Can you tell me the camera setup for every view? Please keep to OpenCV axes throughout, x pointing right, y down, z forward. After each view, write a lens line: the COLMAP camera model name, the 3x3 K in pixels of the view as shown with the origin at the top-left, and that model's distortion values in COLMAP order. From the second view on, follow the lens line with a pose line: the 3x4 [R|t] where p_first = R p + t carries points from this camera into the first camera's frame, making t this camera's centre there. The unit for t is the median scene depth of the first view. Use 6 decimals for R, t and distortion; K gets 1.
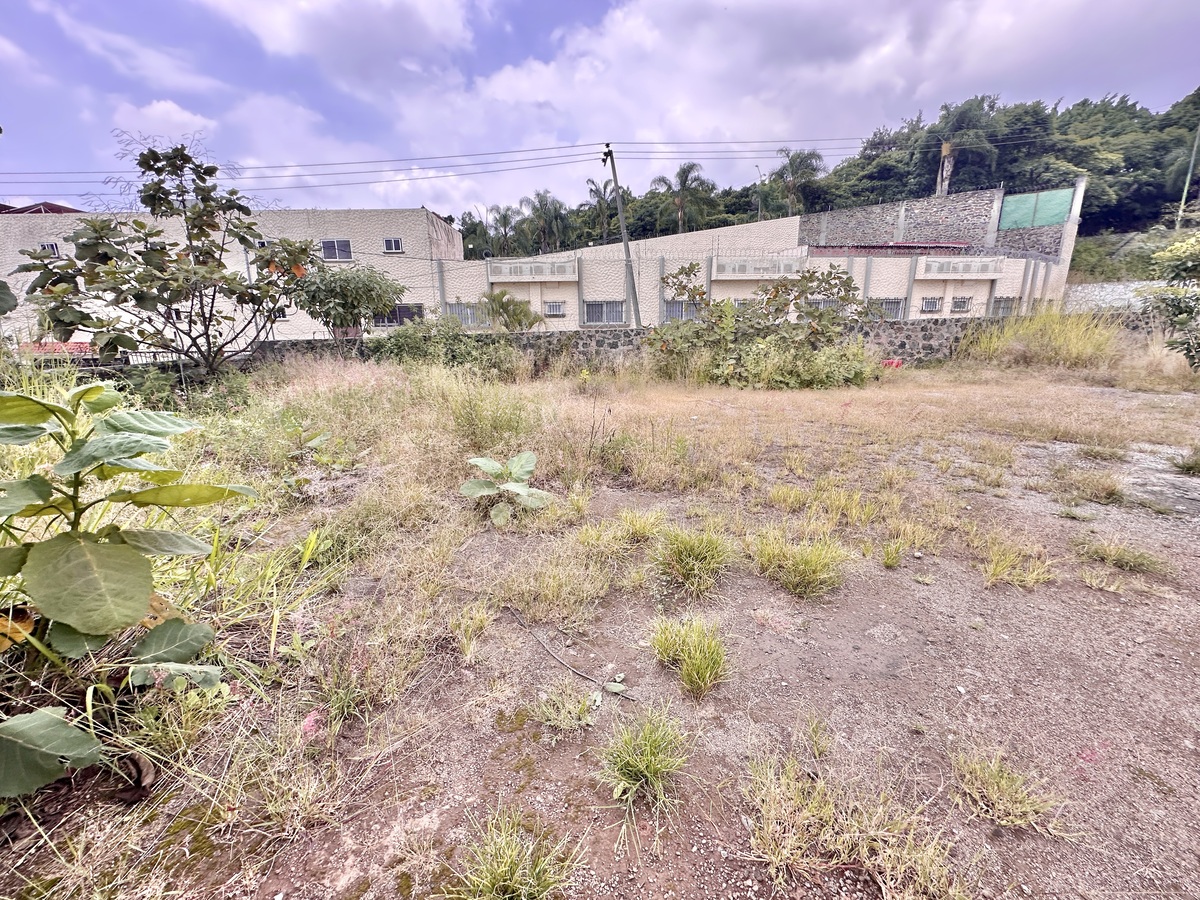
lens RADIAL K [[478.8, 0, 601.6], [0, 478.8, 450.9], [0, 0, 1]] dist [-0.003556, 0.000518]
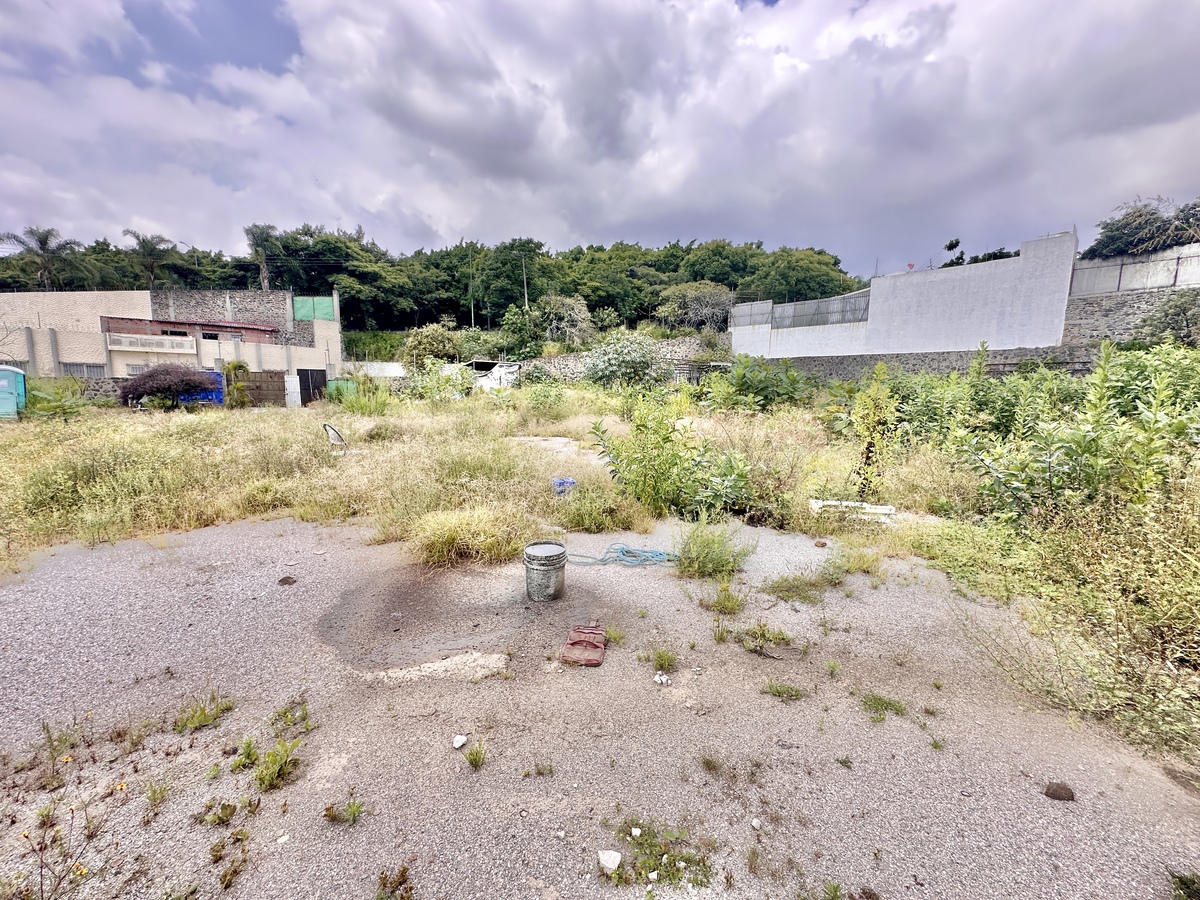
lens RADIAL K [[478.8, 0, 599.3], [0, 478.8, 450.8], [0, 0, 1]] dist [-0.003556, 0.000518]
pose [[0.867188, -0.029570, 0.497102, 0.896415], [0.089616, 0.991205, -0.097372, 0.117797], [-0.489851, 0.128989, 0.862211, -0.552609]]
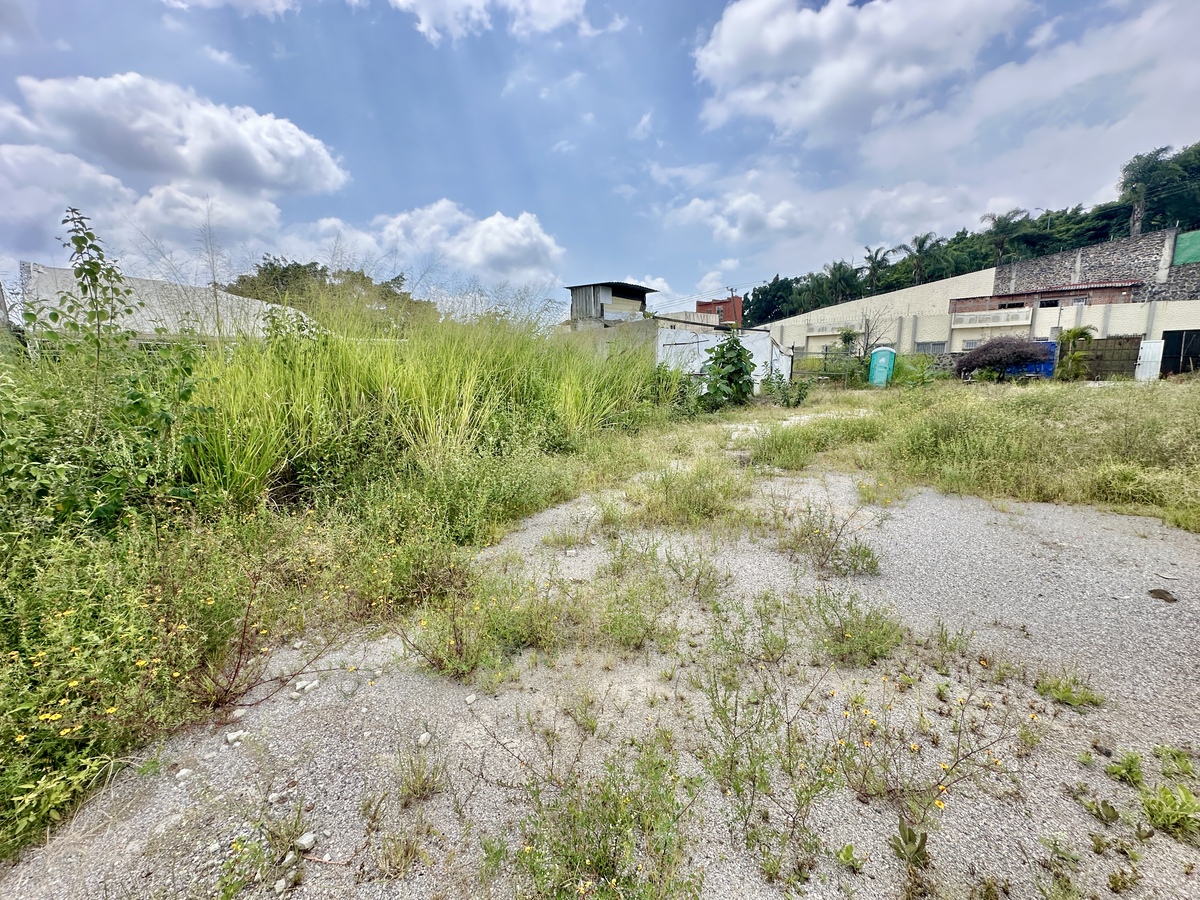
lens RADIAL K [[478.8, 0, 599.2], [0, 478.8, 448.7], [0, 0, 1]] dist [-0.003556, 0.000518]
pose [[0.634821, 0.138021, -0.760232, 0.882542], [-0.179560, 0.983332, 0.028586, 0.120406], [0.751505, 0.118361, 0.649023, -0.557508]]
